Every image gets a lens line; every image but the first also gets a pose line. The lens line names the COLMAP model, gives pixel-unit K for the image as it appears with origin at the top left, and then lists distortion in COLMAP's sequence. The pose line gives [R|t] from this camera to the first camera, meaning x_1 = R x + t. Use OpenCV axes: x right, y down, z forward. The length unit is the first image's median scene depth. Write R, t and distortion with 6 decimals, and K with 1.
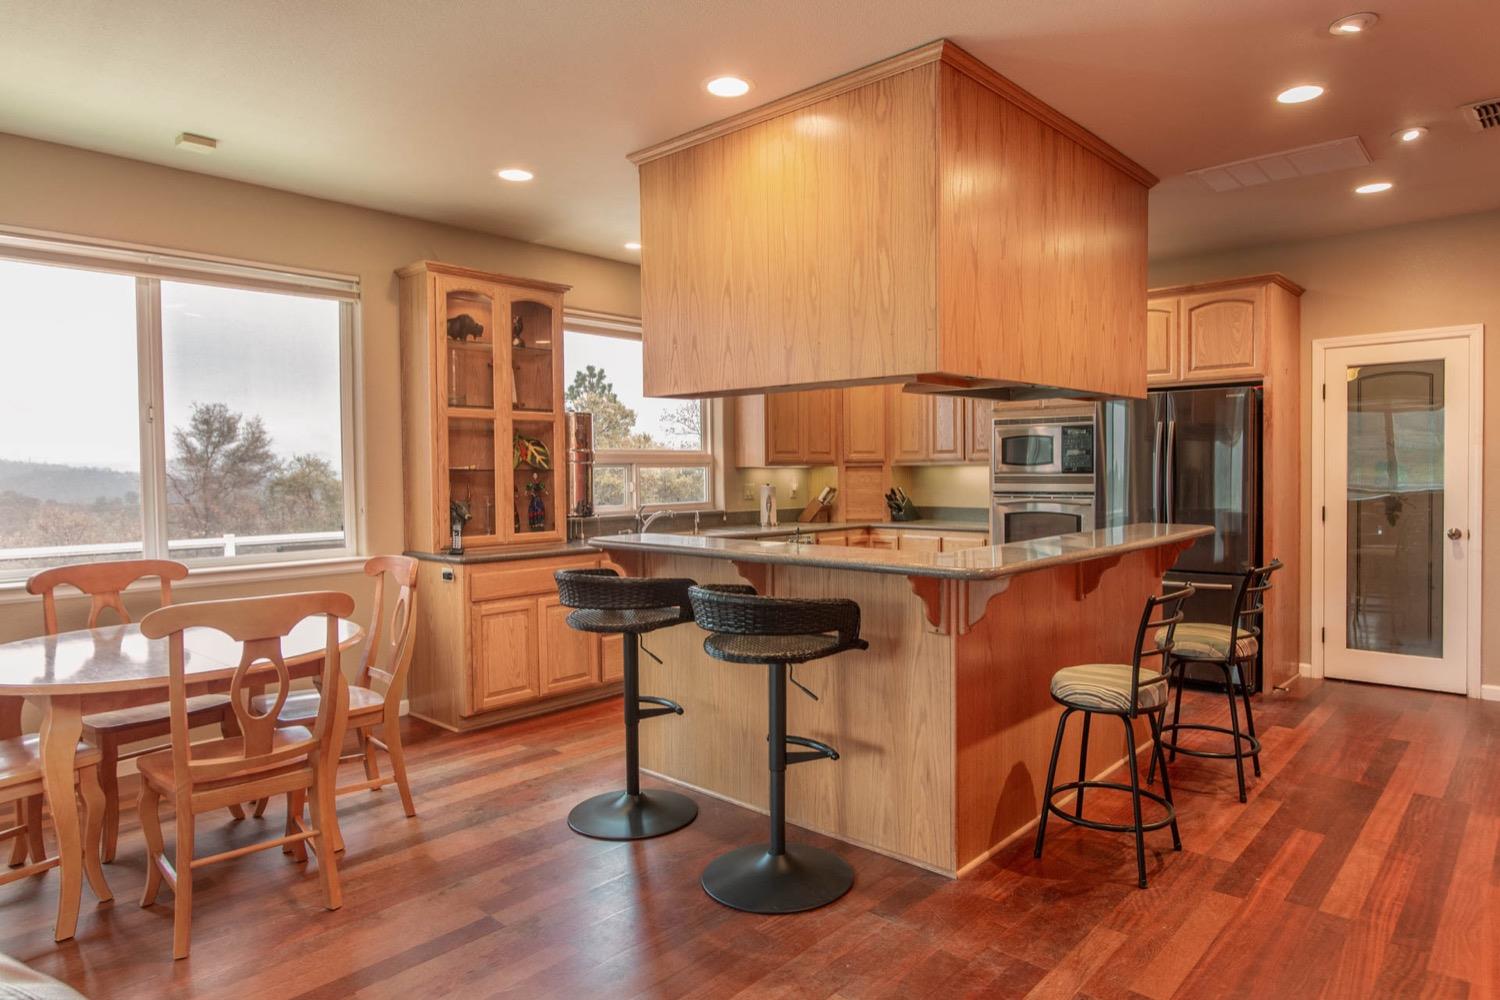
lens RADIAL K [[890.9, 0, 752.5], [0, 890.9, 496.3], [0, 0, 1]] dist [-0.001236, -0.000451]
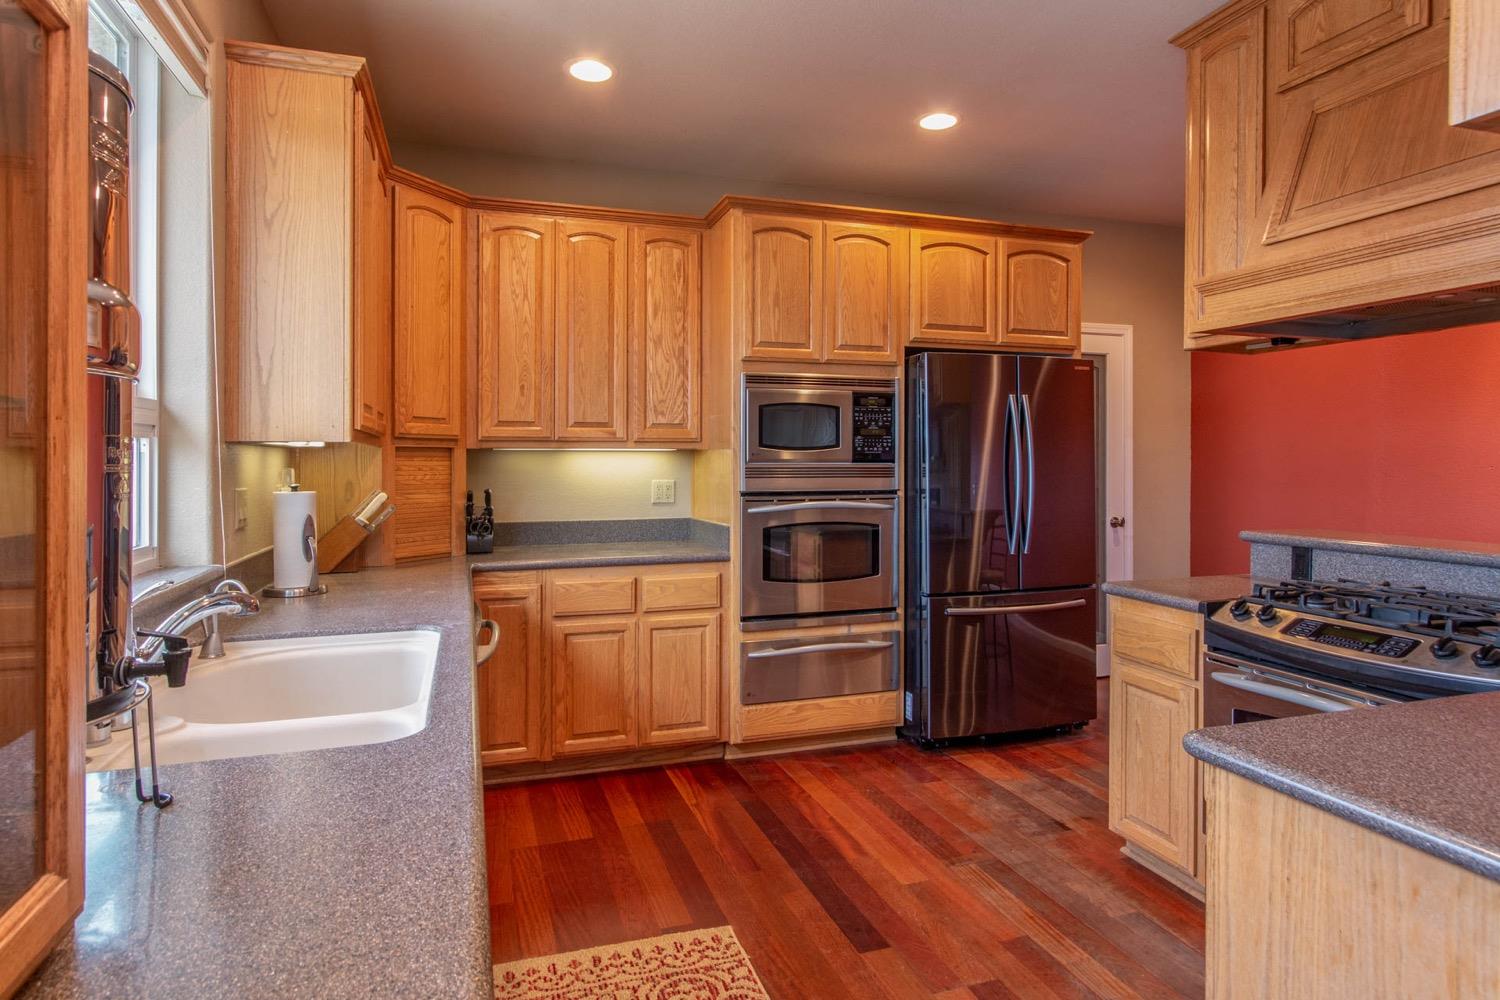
lens RADIAL K [[858.4, 0, 764.1], [0, 858.4, 447.3], [0, 0, 1]] dist [-0.008544, 0.004194]
pose [[0.478726, 0.021243, 0.877707, -0.247357], [0.023483, 0.999040, -0.036988, -0.015213], [-0.877650, 0.038319, 0.477767, 0.751129]]
